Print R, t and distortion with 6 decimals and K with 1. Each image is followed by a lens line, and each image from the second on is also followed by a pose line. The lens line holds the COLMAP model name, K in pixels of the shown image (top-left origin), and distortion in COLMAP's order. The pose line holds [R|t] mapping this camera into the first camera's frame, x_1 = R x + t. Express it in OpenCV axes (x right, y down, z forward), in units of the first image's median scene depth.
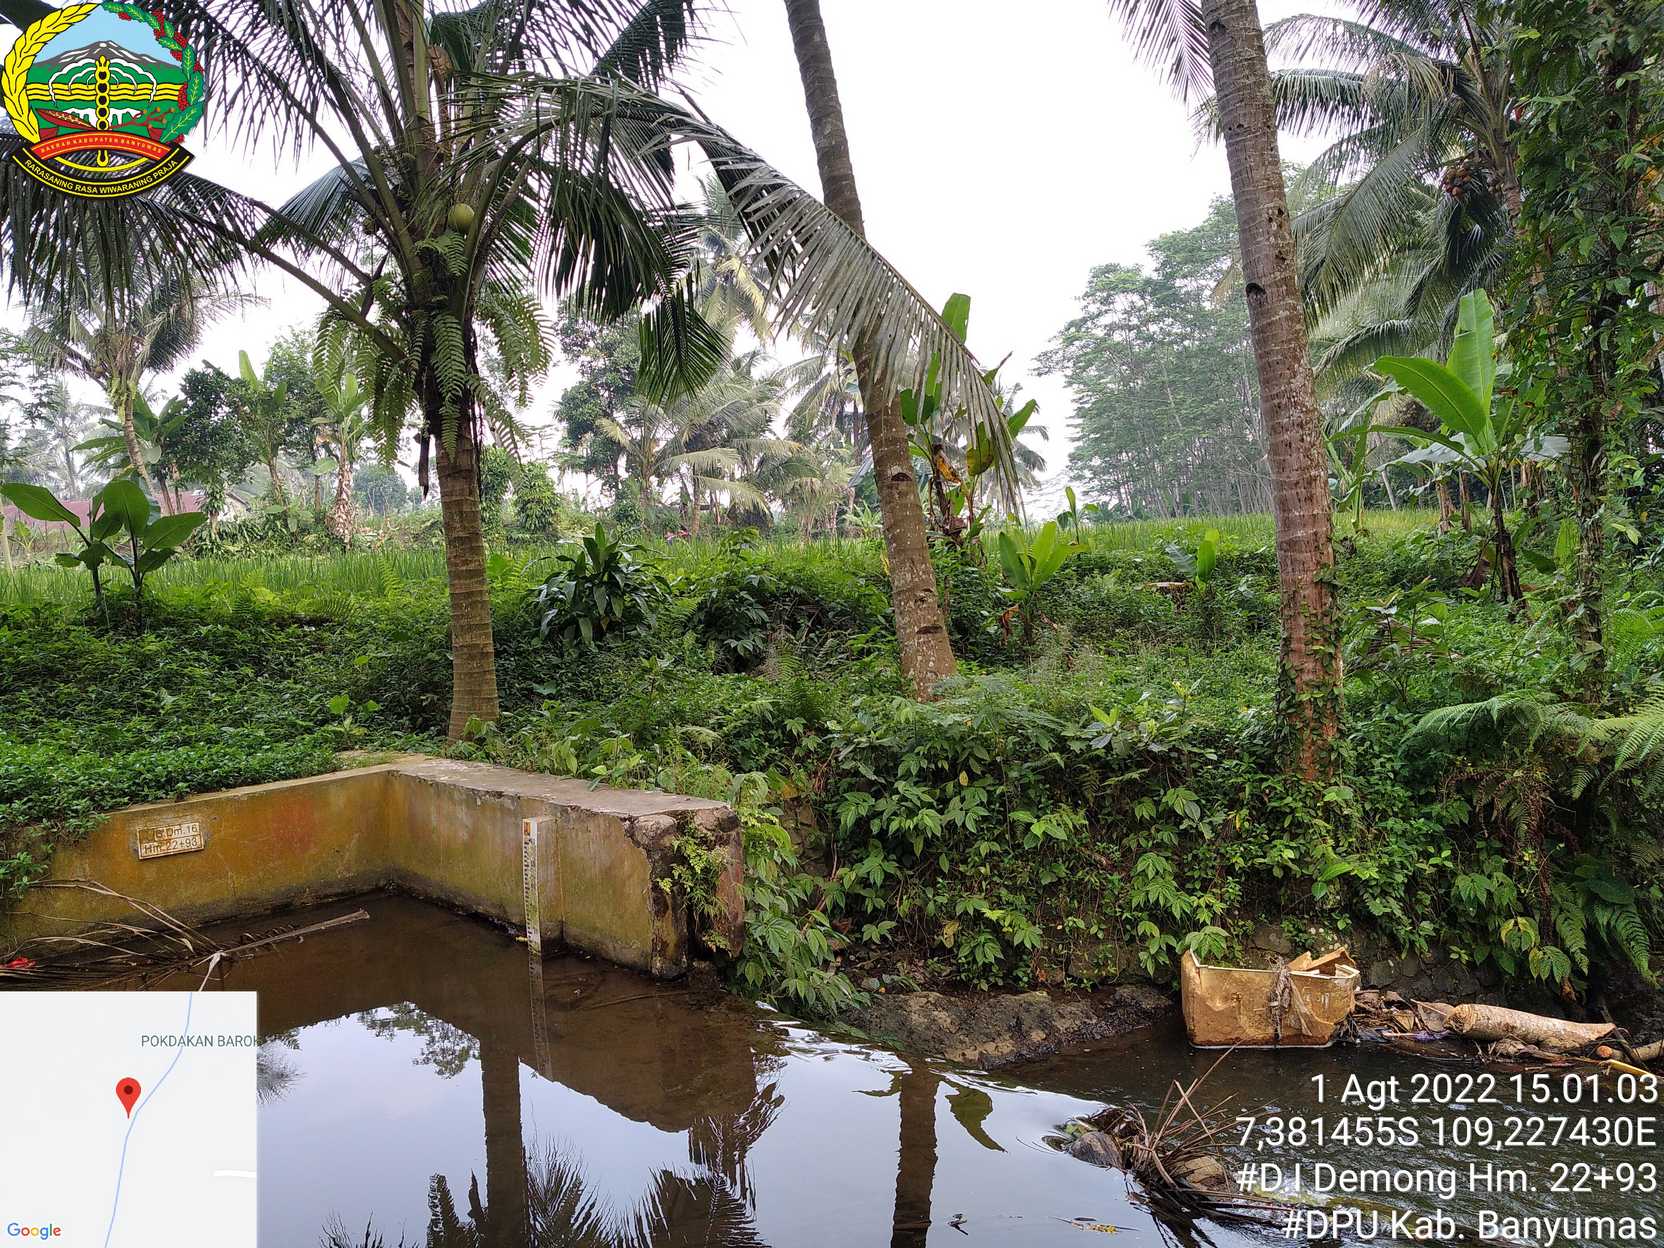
lens RADIAL K [[1387.9, 0, 830.8], [0, 1387.9, 602.6], [0, 0, 1]] dist [0.118762, -0.256456]
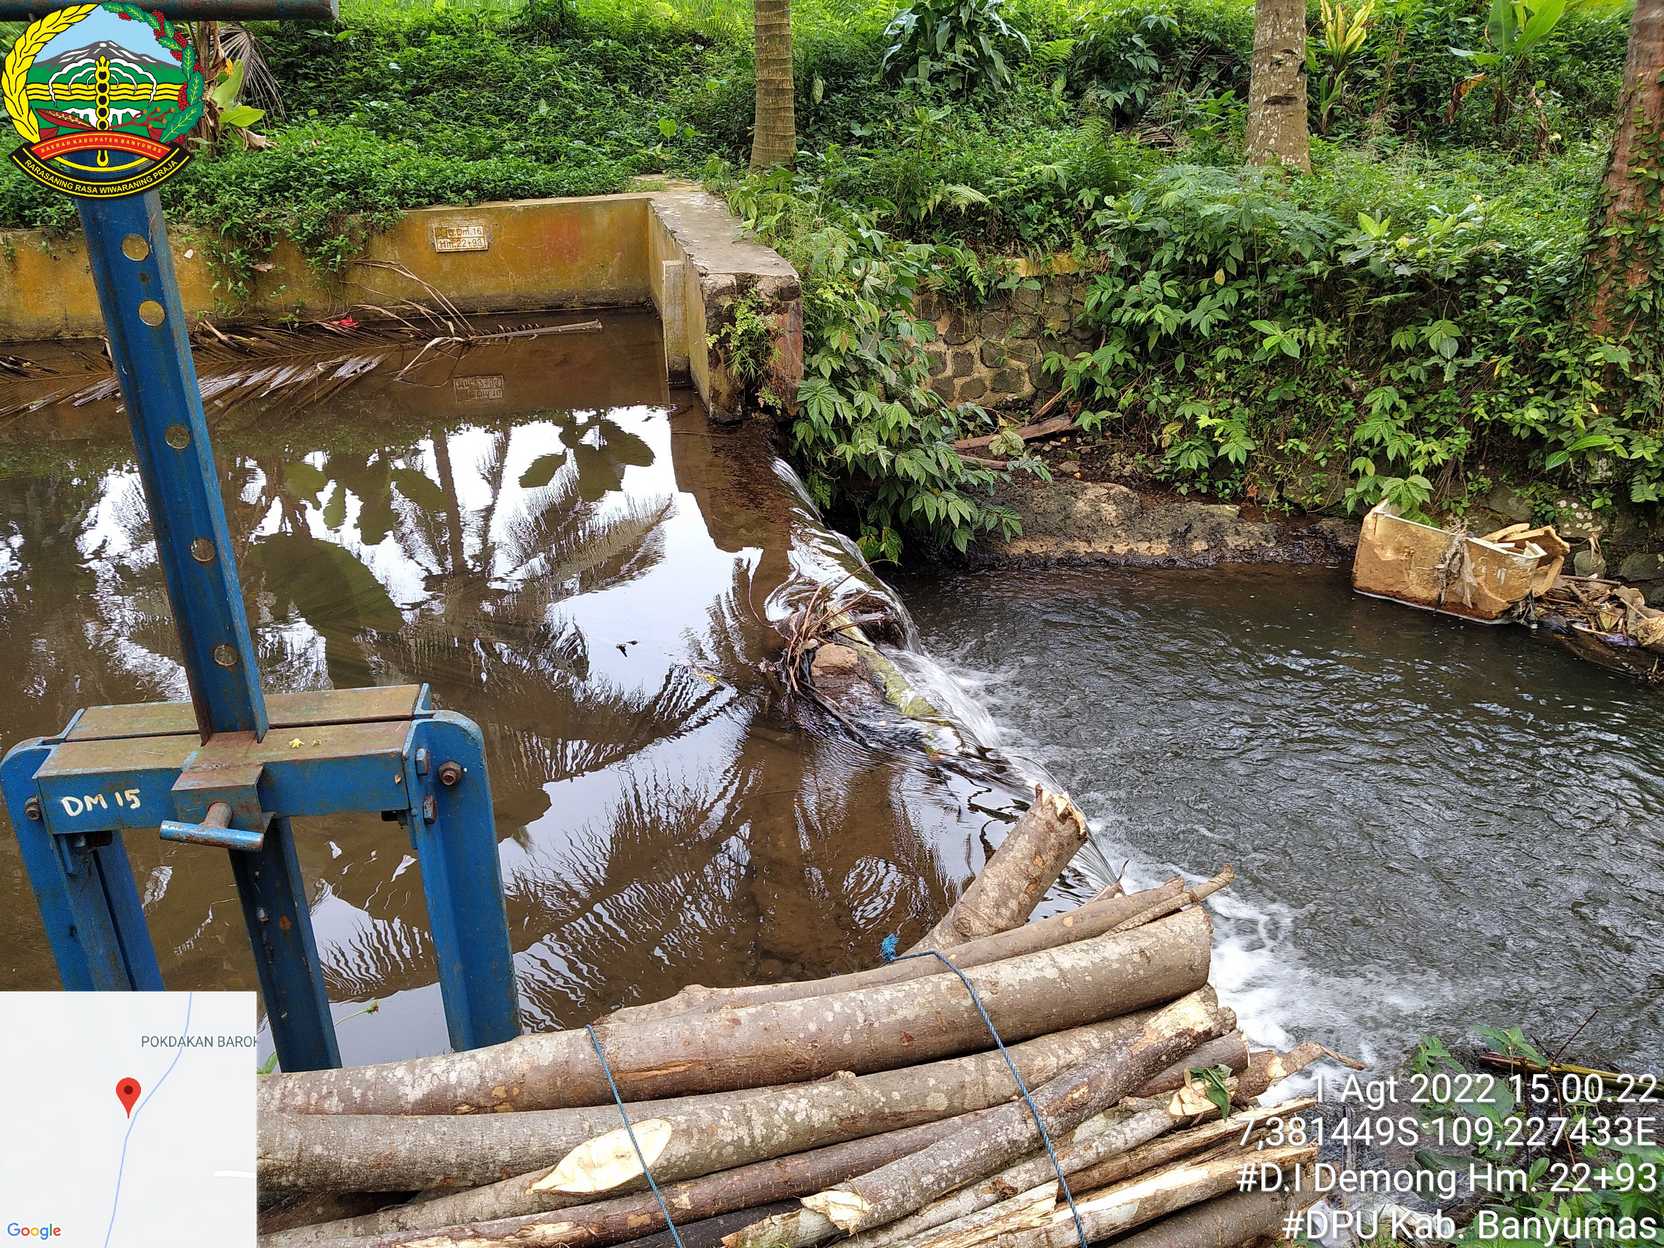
lens RADIAL K [[1405.7, 0, 832.0], [0, 1405.7, 624.0], [0, 0, 1]] dist [0.006456, -0.022171]
pose [[0.880690, 0.236995, -0.410145, 0.309546], [-0.050892, 0.908172, 0.415493, -0.039662], [0.470952, -0.345047, 0.811878, 0.039648]]
